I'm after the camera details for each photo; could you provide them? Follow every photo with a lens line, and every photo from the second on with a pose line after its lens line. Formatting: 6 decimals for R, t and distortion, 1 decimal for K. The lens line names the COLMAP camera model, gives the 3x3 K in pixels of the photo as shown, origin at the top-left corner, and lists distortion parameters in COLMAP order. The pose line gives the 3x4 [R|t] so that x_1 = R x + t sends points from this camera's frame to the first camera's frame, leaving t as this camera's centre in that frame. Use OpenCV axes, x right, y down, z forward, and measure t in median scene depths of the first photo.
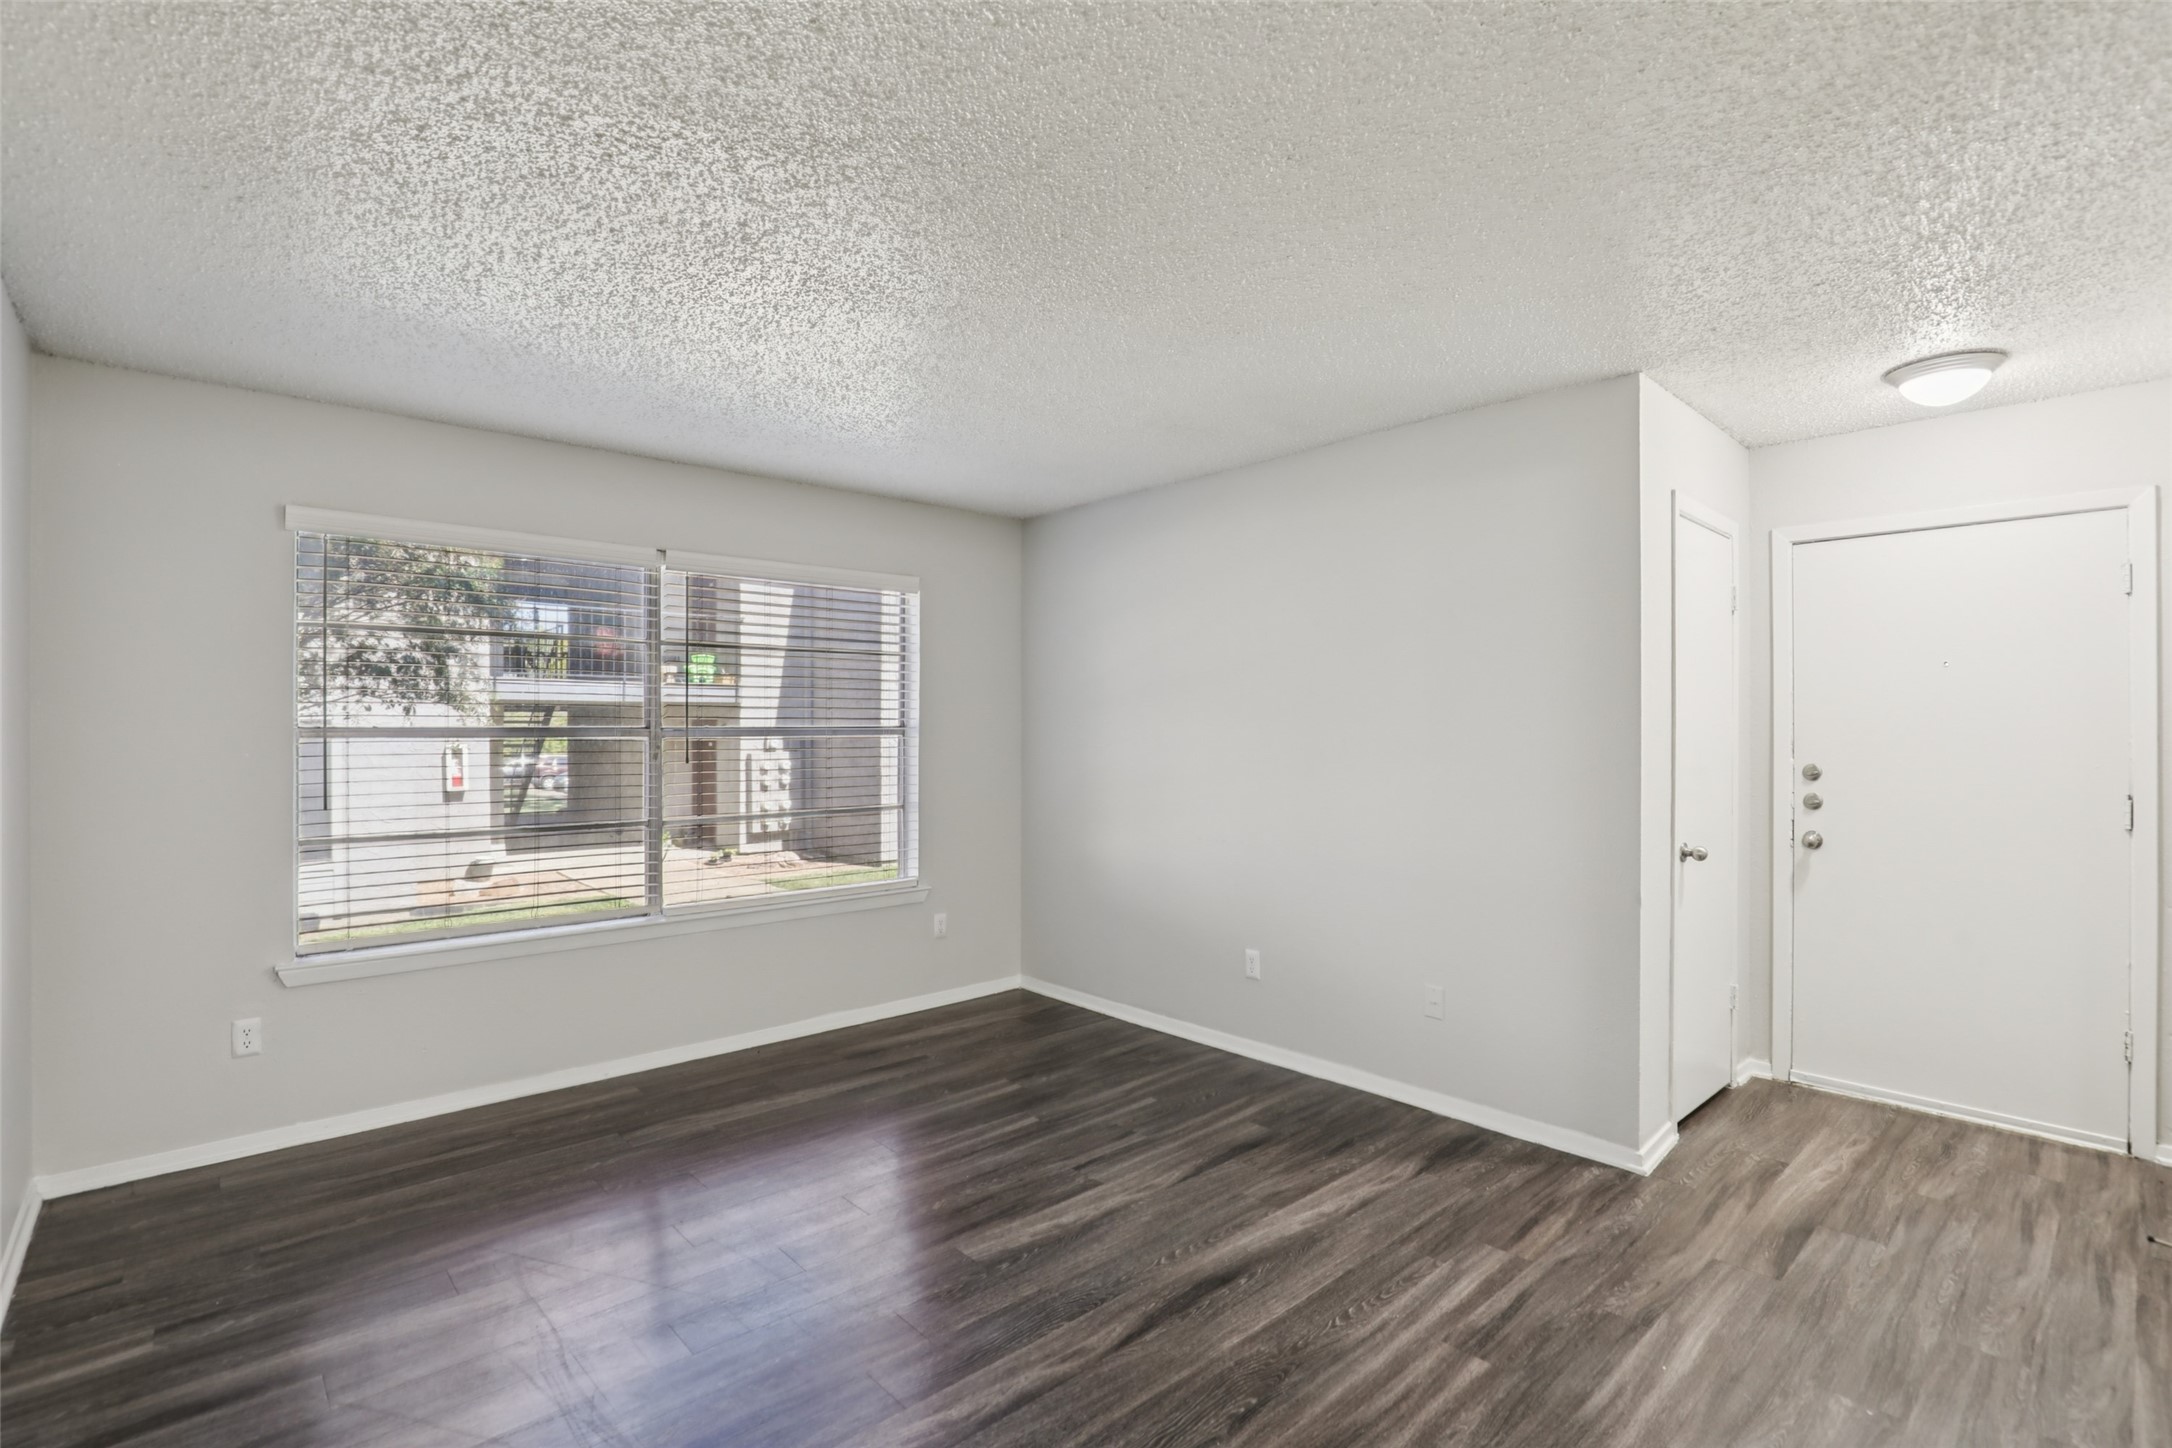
lens RADIAL K [[999.8, 0, 1088.1], [0, 999.8, 724.9], [0, 0, 1]] dist [-0.035193, 0.005543]
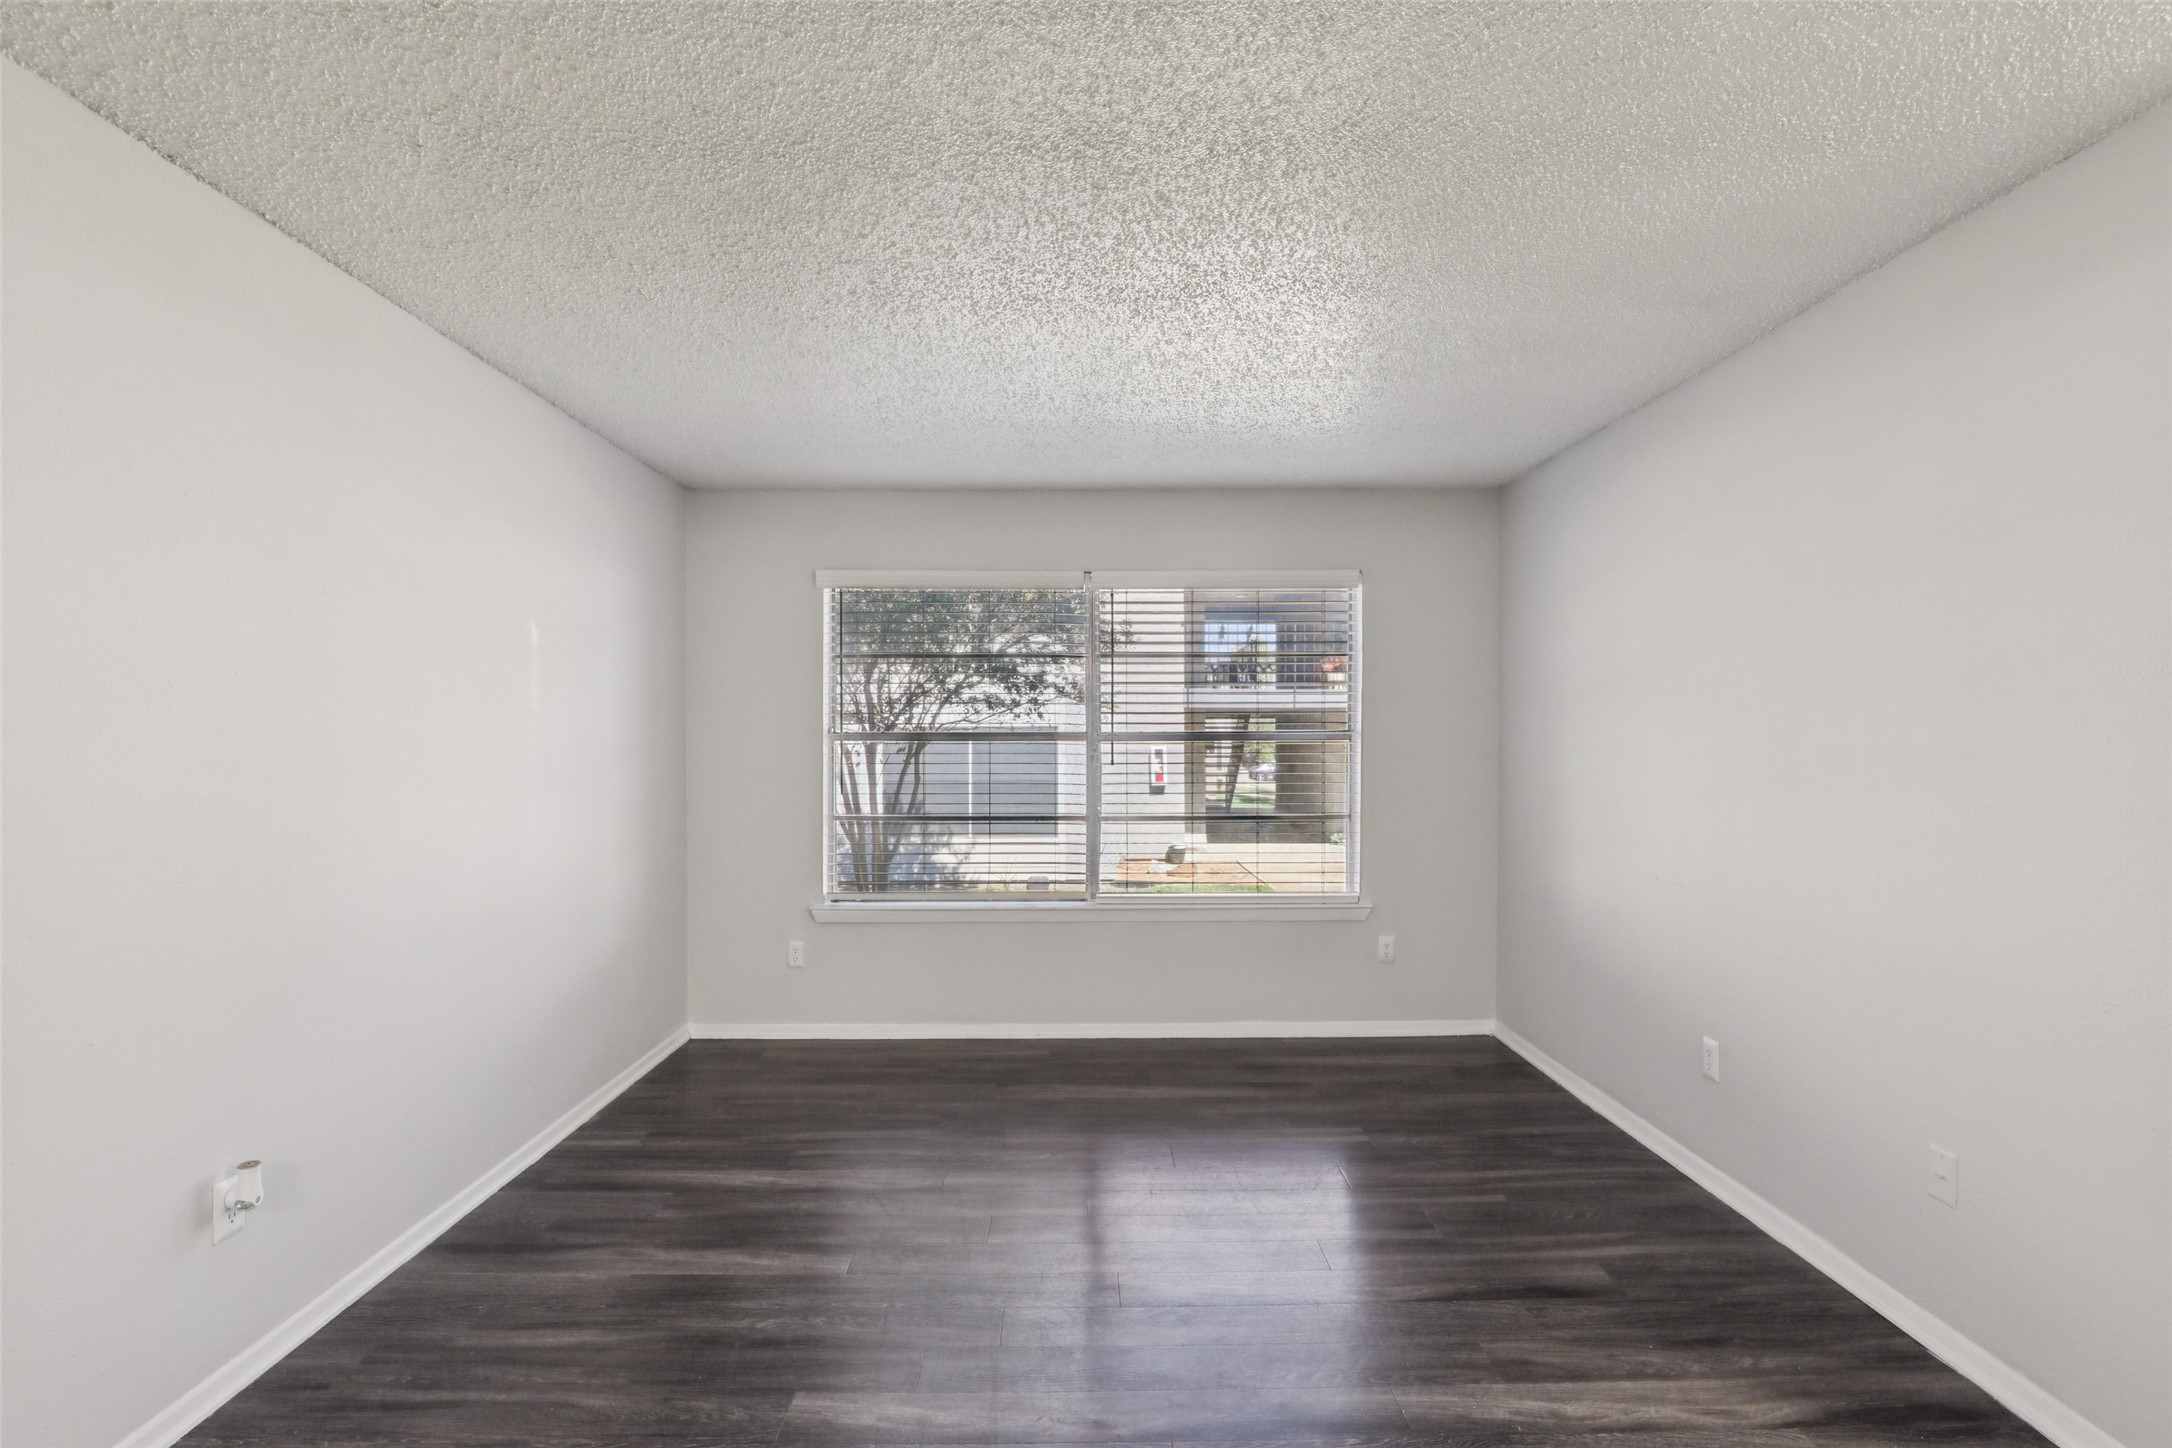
lens RADIAL K [[999.8, 0, 1086.2], [0, 999.8, 731.7], [0, 0, 1]] dist [-0.035193, 0.005543]
pose [[0.742284, -0.000981, -0.670084, 0.346056], [0.003036, 0.999994, 0.001899, 0.000424], [0.670078, -0.003444, 0.742283, 0.190218]]
